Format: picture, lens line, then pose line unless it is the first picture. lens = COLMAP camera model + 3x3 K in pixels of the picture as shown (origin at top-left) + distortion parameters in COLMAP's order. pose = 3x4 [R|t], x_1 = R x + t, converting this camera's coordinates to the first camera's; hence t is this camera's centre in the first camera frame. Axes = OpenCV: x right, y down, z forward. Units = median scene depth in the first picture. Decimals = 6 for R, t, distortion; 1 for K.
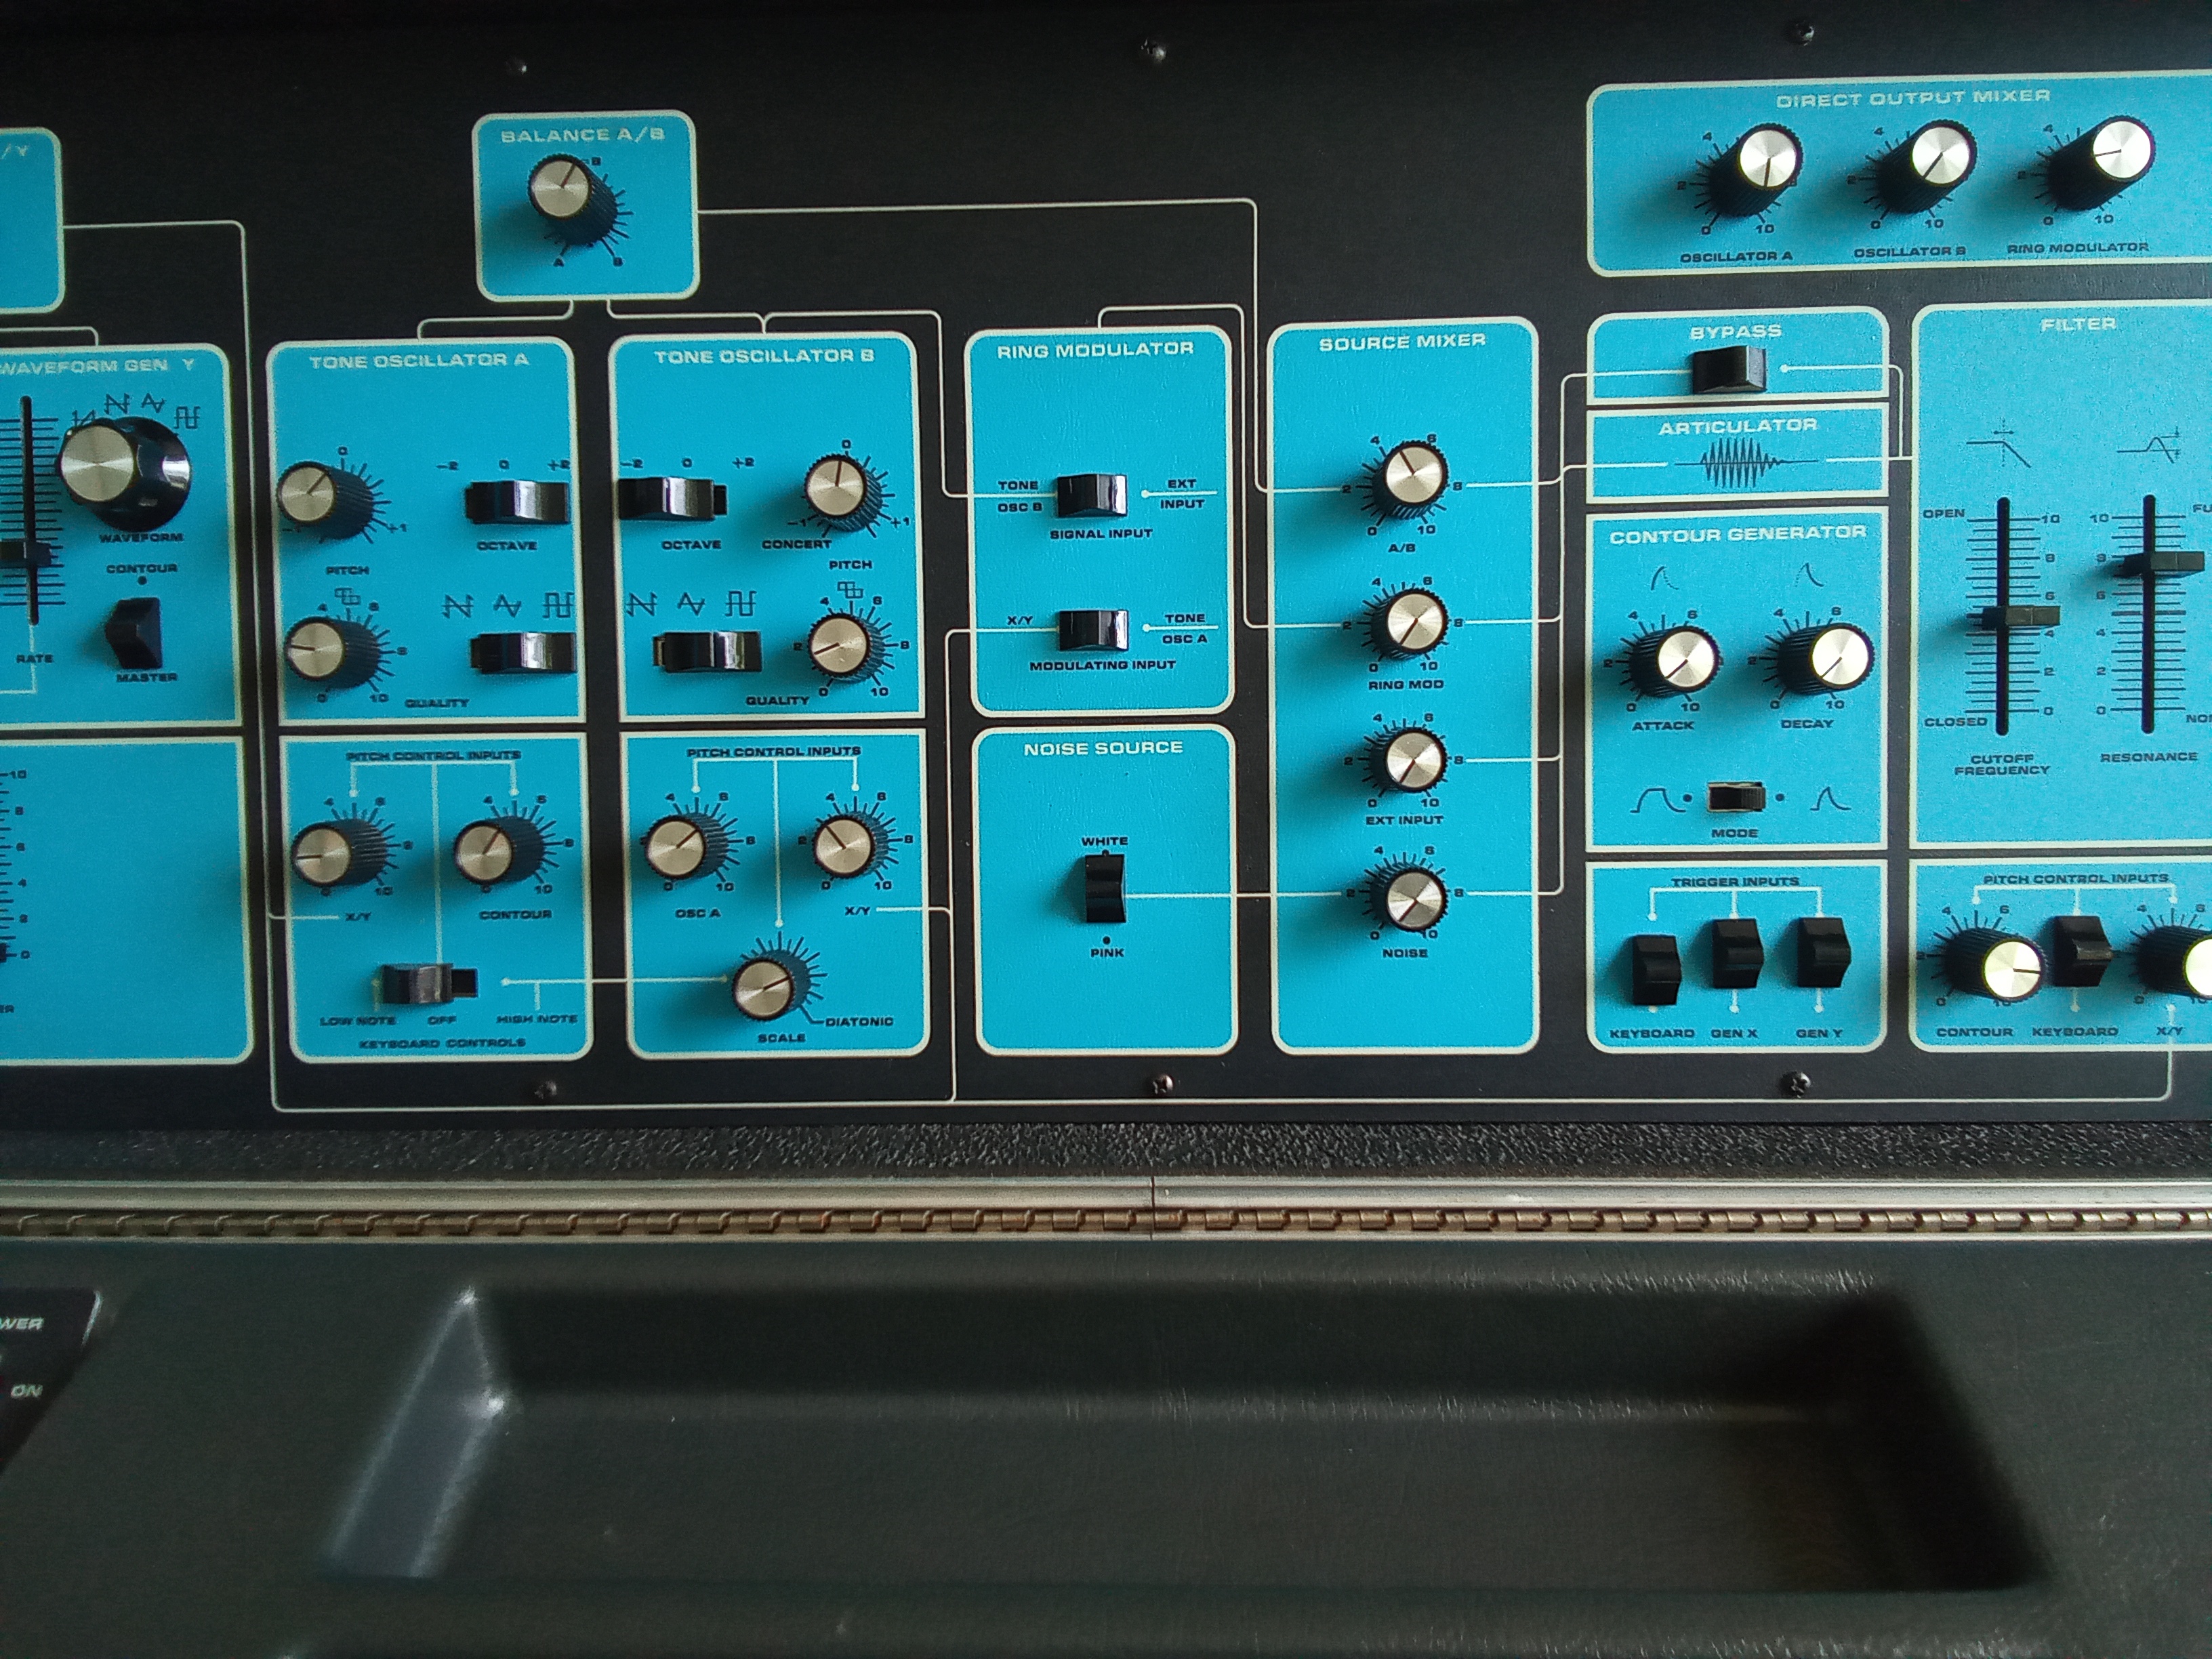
lens RADIAL K [[1527.6, 0, 1108.8], [0, 1527.6, 828.7], [0, 0, 1]] dist [0.056100, -0.058235]
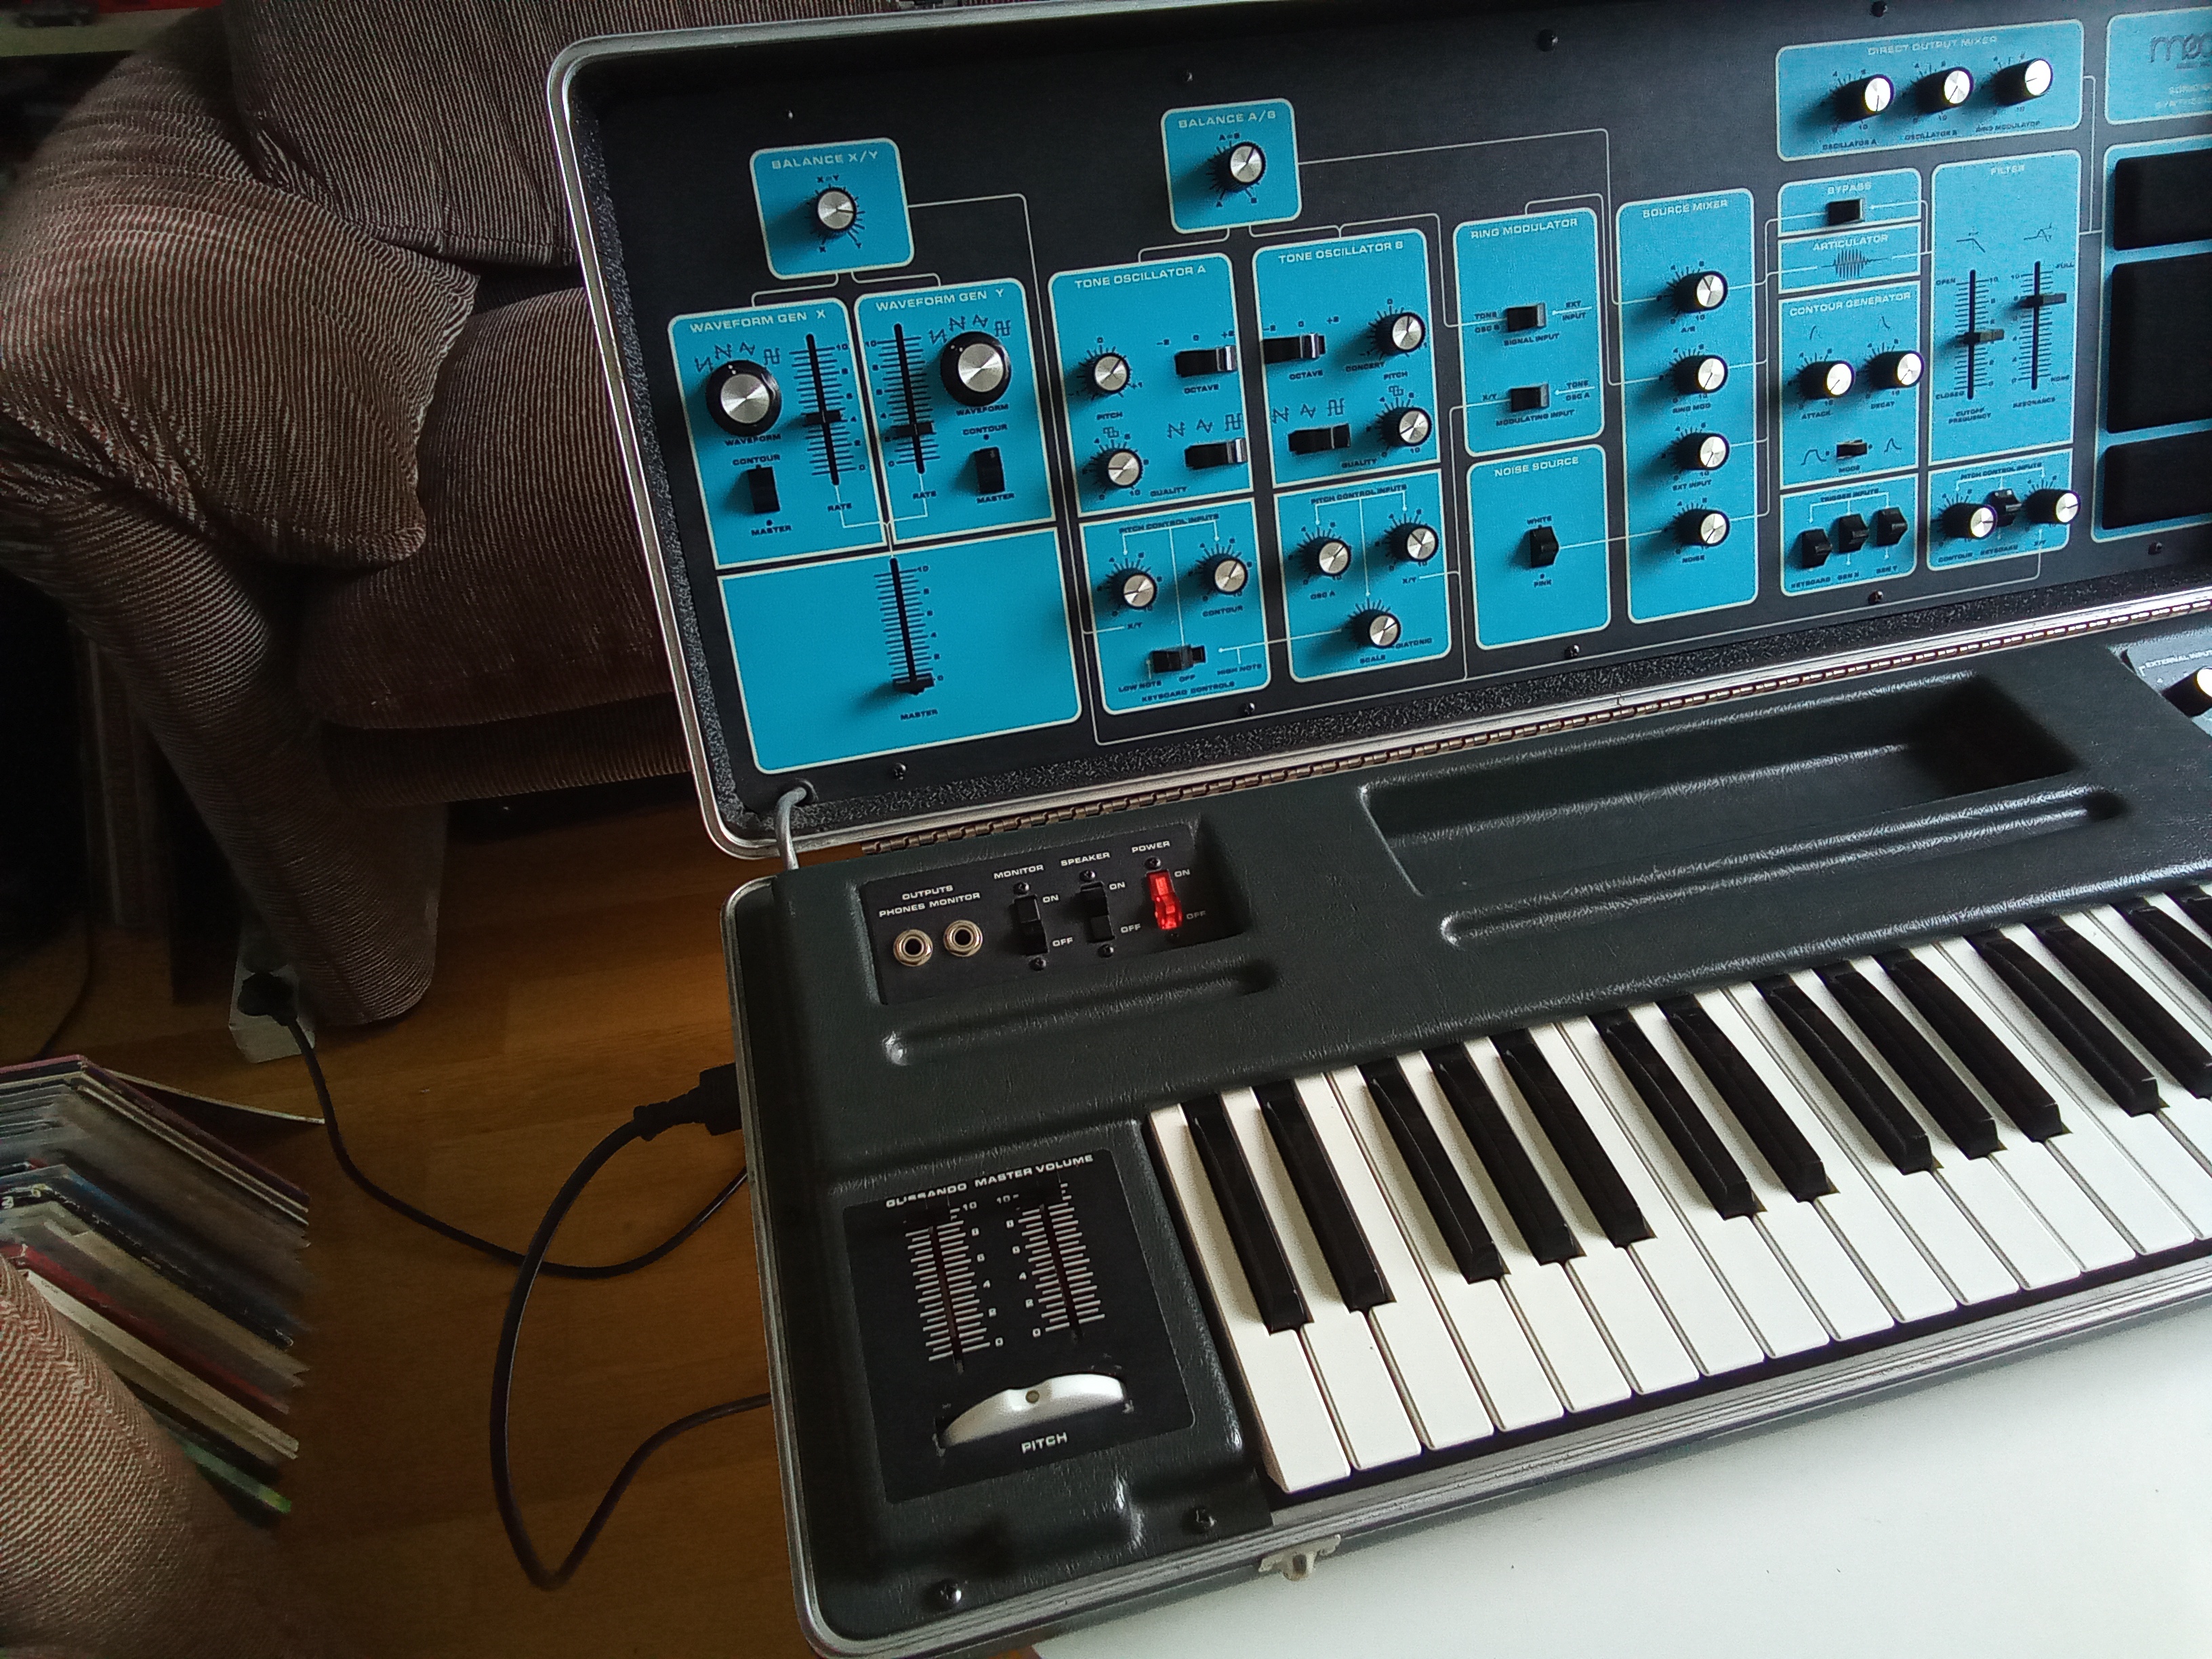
lens RADIAL K [[1527.6, 0, 1085.2], [0, 1527.6, 837.3], [0, 0, 1]] dist [0.056100, -0.058235]
pose [[0.959801, -0.177916, 0.217089, -0.969958], [0.126188, 0.964386, 0.232455, -0.118970], [-0.250715, -0.195717, 0.948070, -0.639034]]
